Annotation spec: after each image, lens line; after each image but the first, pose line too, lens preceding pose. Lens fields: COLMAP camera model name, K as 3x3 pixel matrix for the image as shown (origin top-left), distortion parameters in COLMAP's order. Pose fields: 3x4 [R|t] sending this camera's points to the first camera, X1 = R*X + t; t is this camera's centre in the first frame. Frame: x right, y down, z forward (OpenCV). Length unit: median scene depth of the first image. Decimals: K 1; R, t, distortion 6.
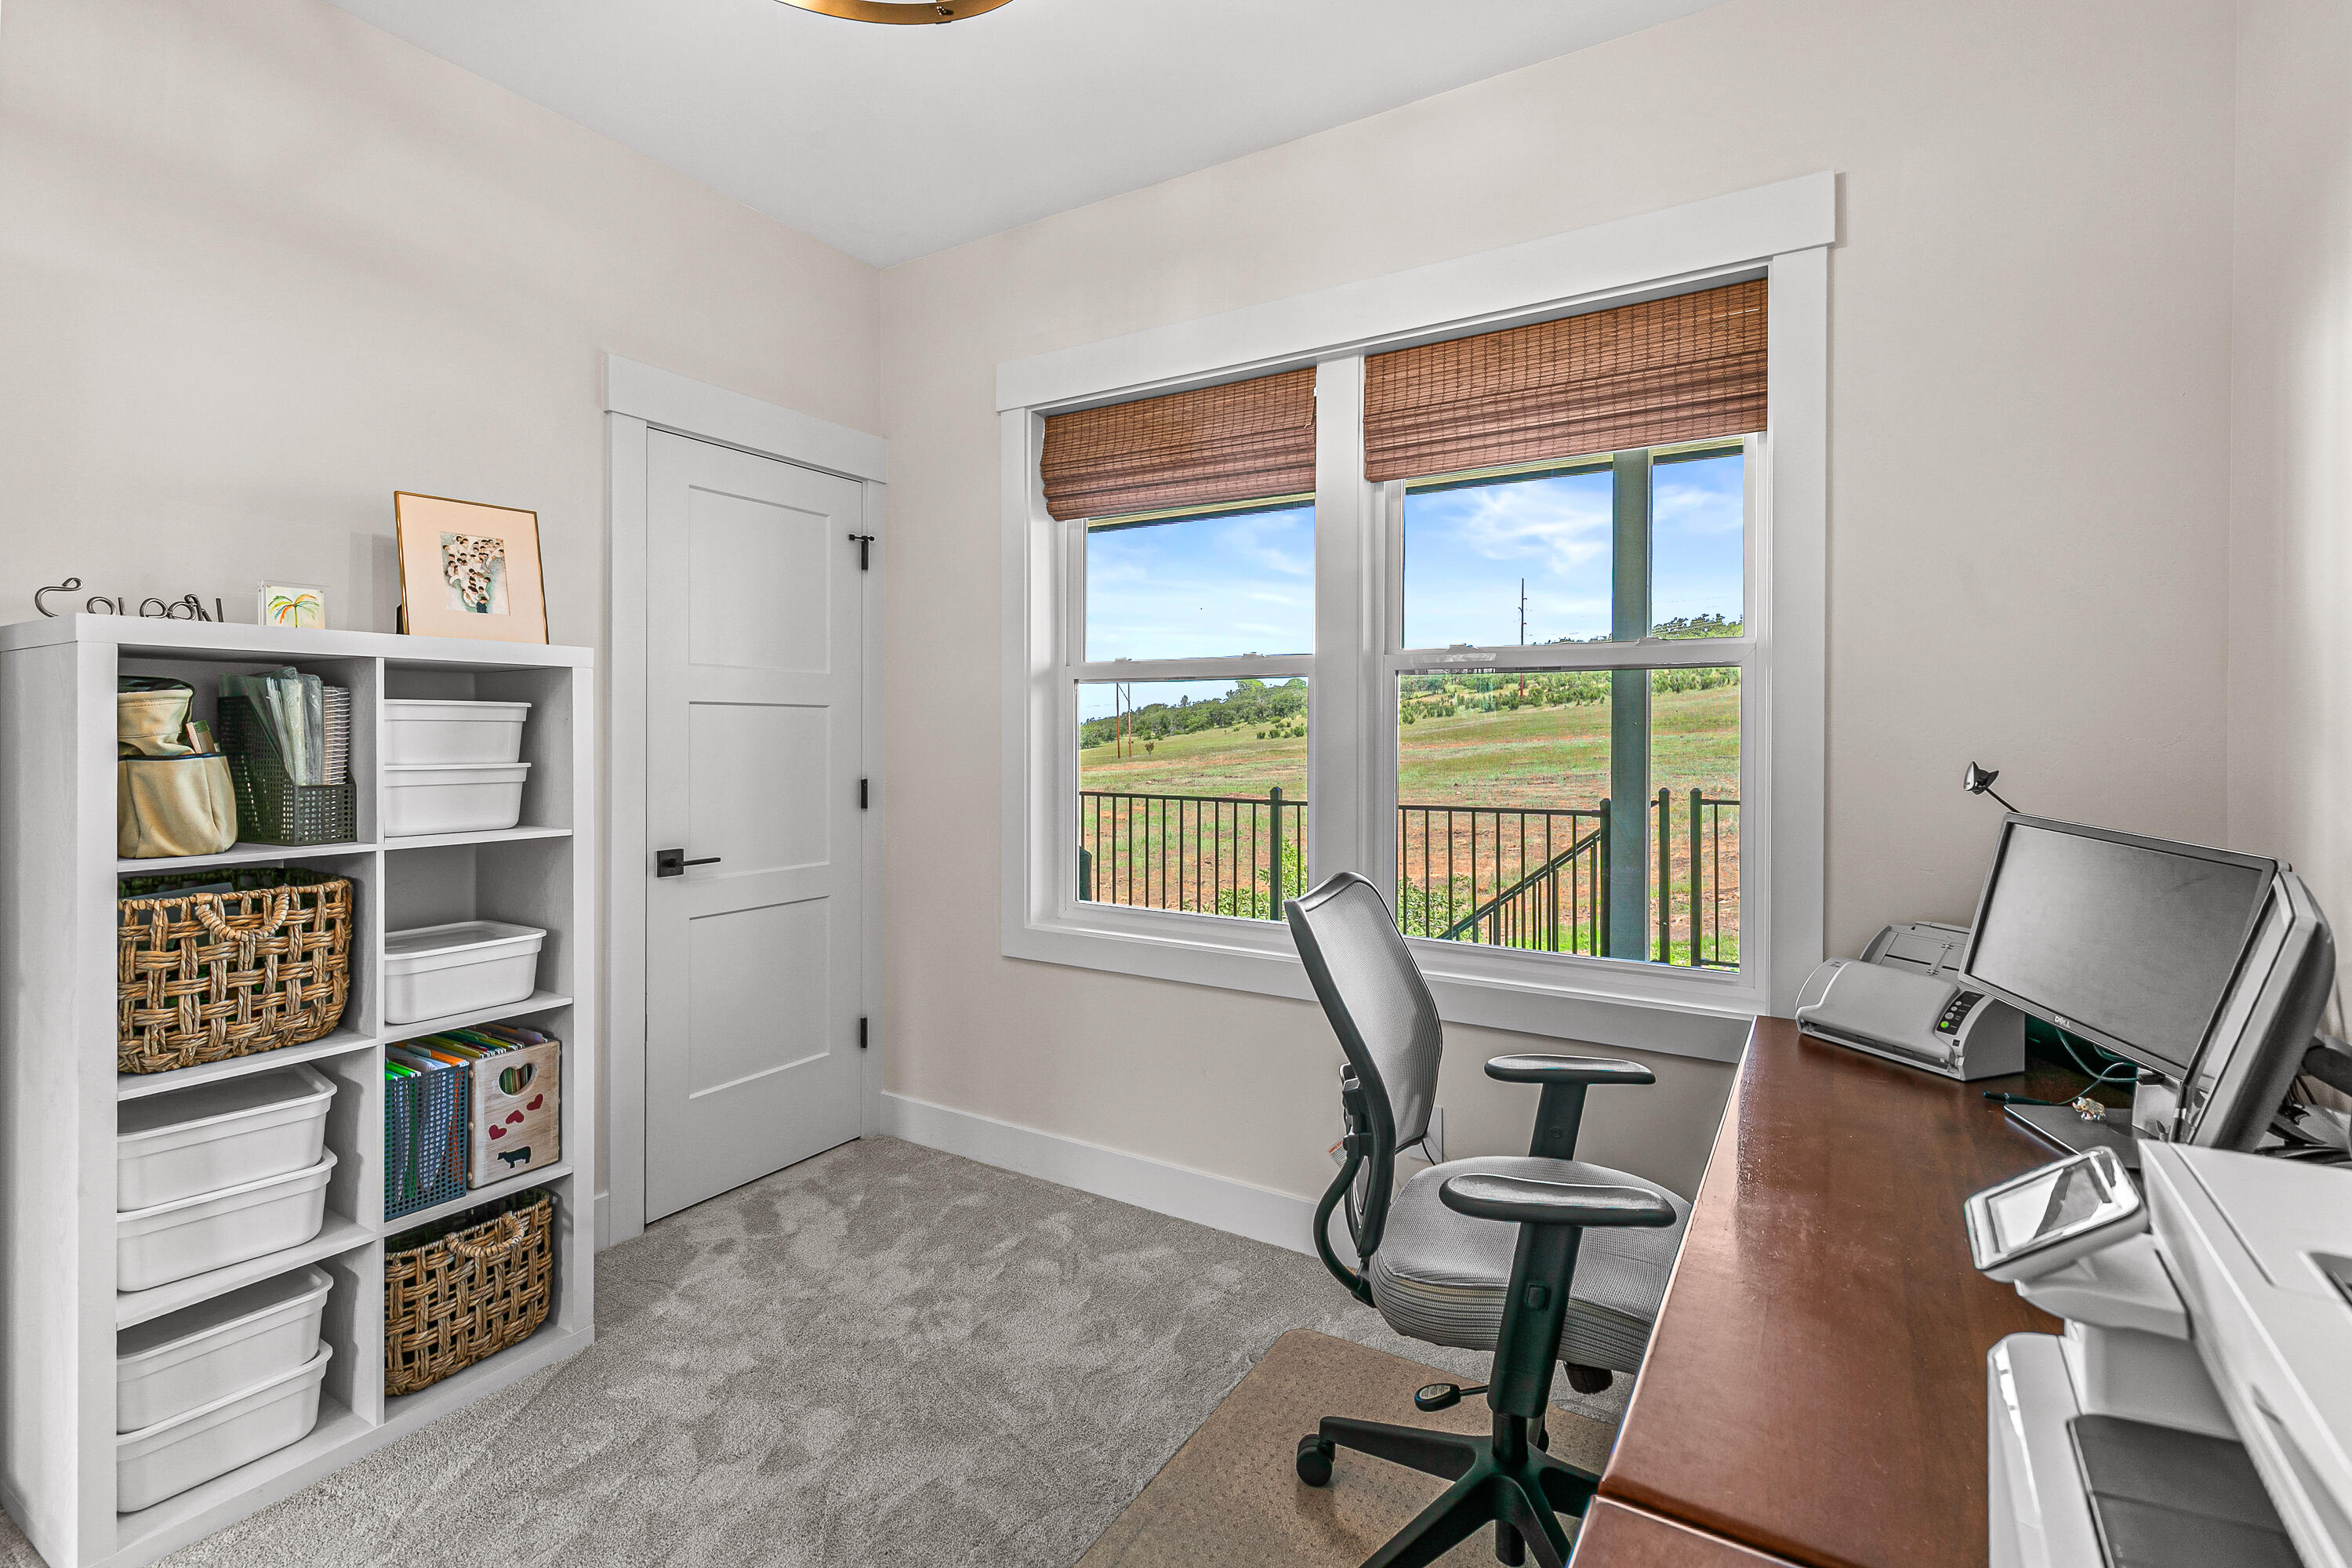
lens RADIAL K [[1080.3, 0, 1168.9], [0, 1080.3, 737.9], [0, 0, 1]] dist [0.016298, -0.000128]
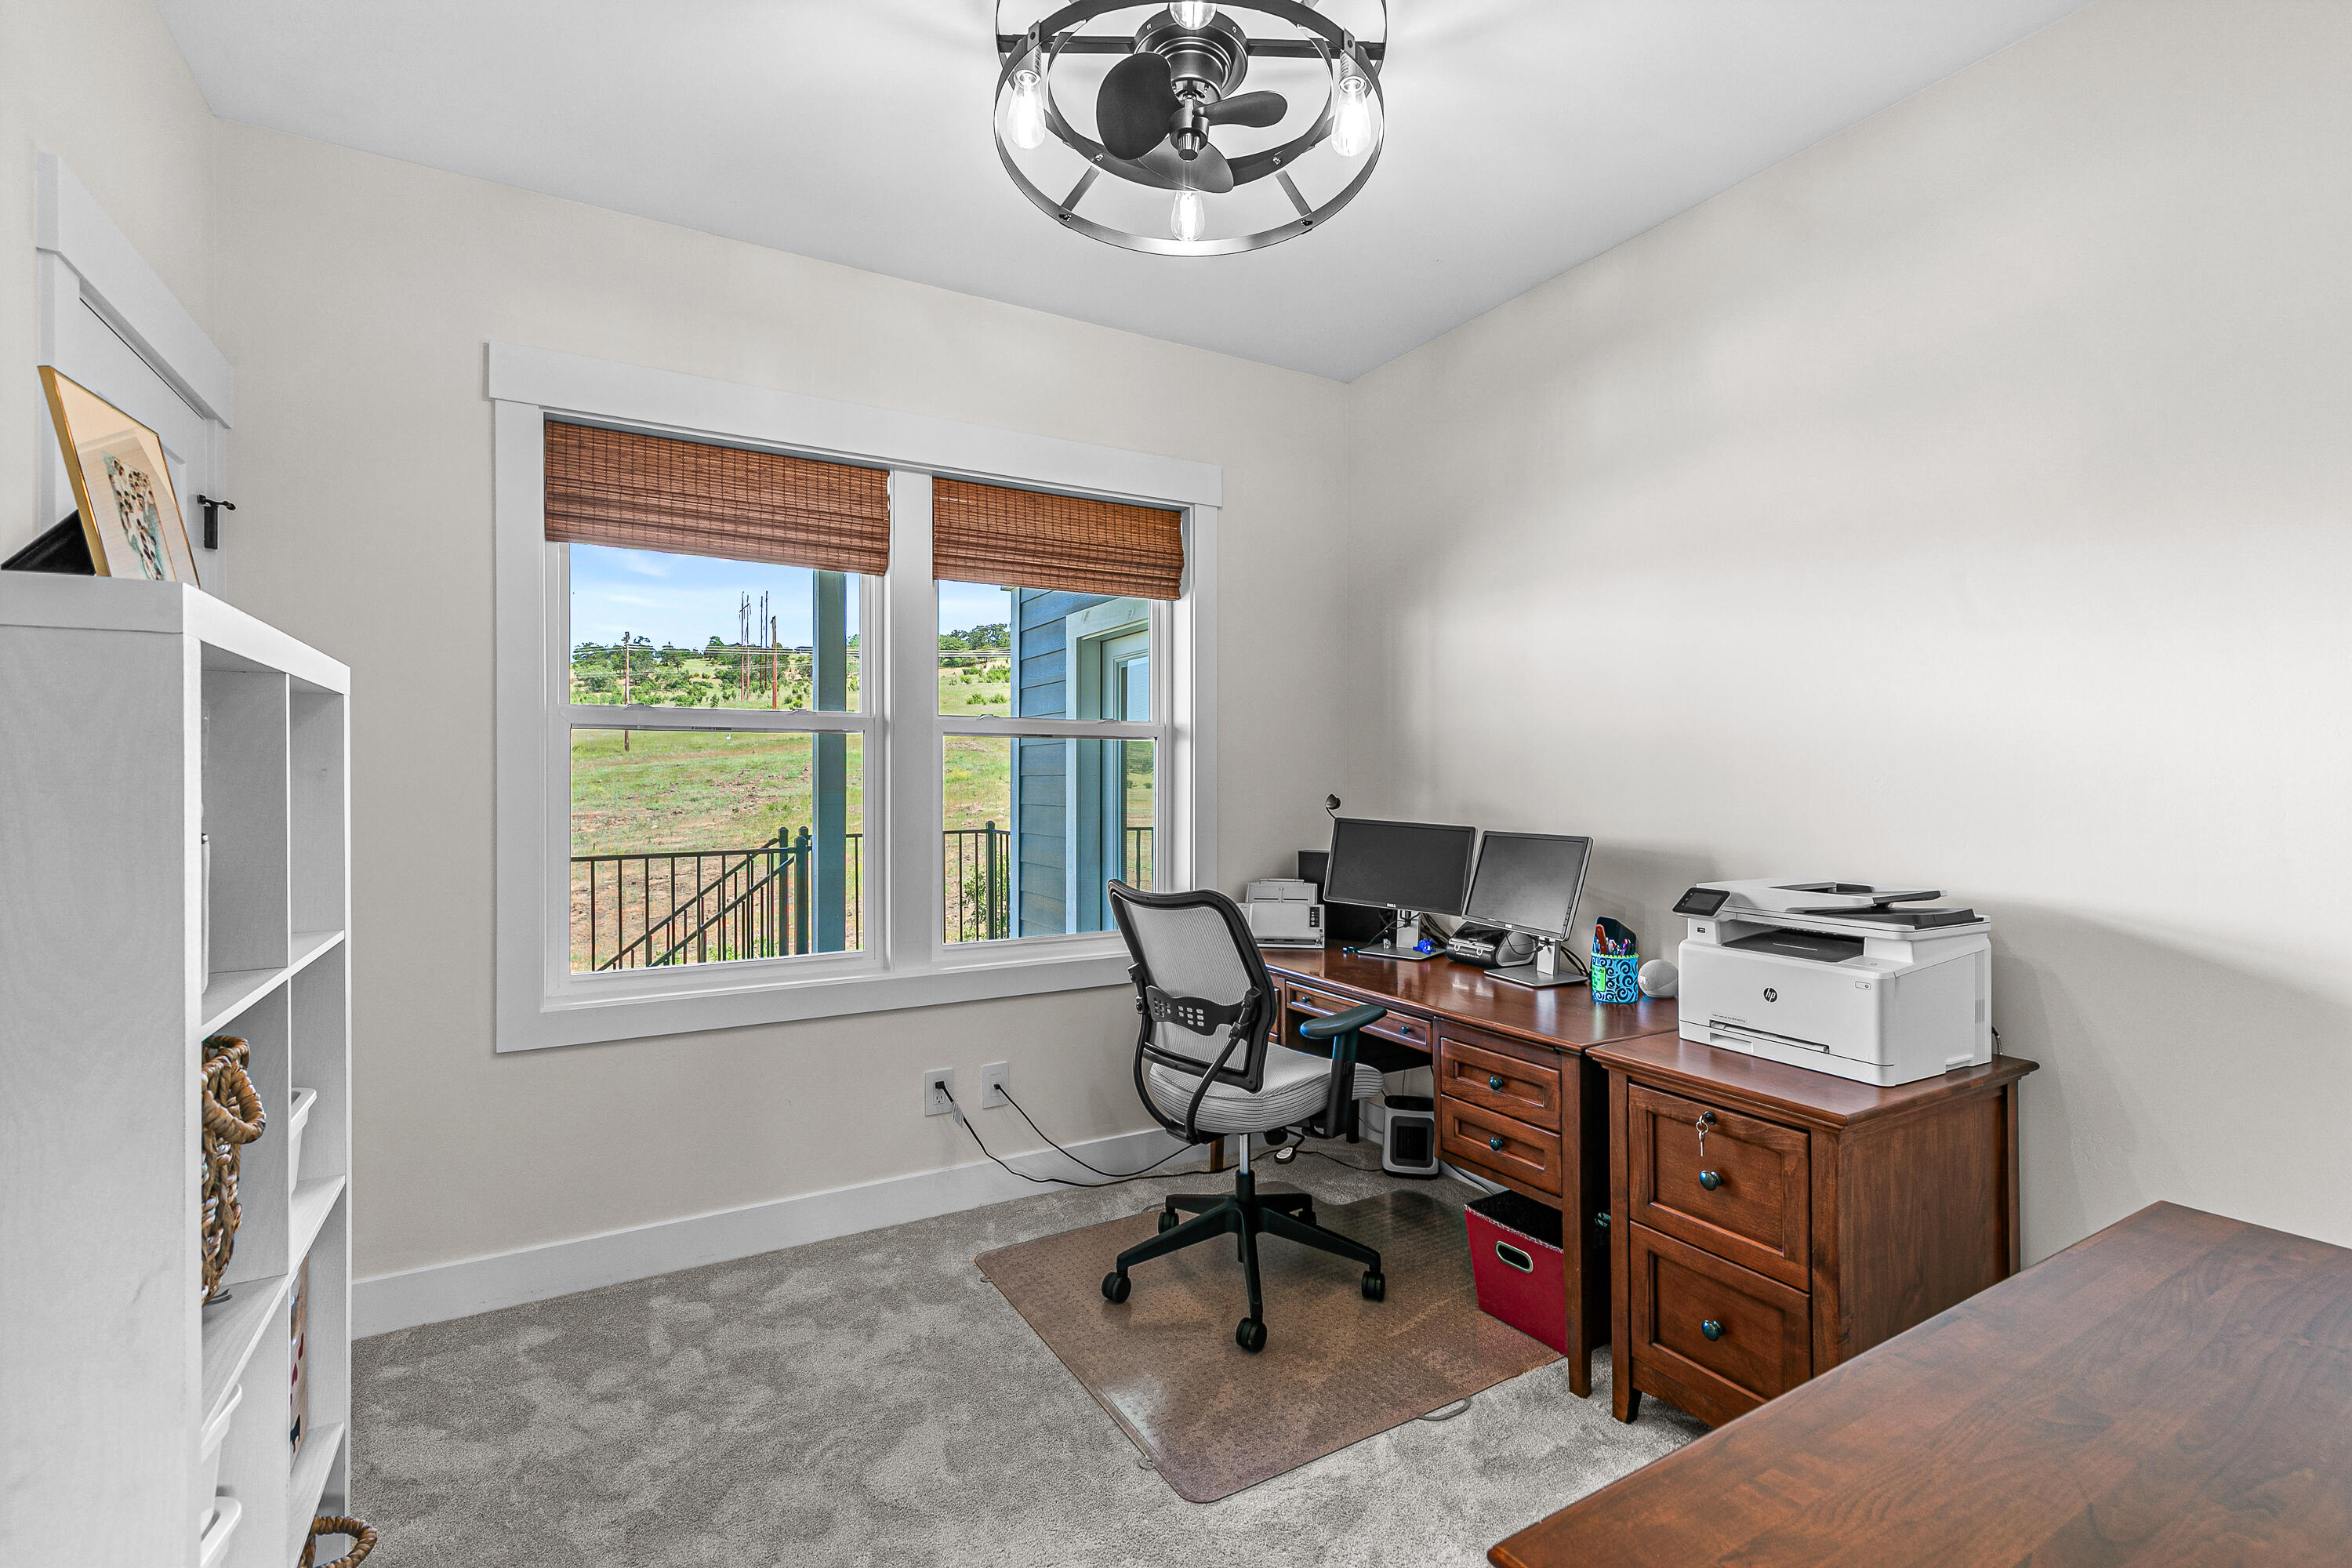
lens RADIAL K [[1062.0, 0, 1176.0], [0, 1062.0, 784.0], [0, 0, 1]] dist [0.010628, -0.000366]
pose [[0.474988, -0.008734, 0.879949, -0.750937], [0.007816, 0.999953, 0.005706, -0.007434], [-0.879958, 0.004167, 0.475034, 0.182373]]
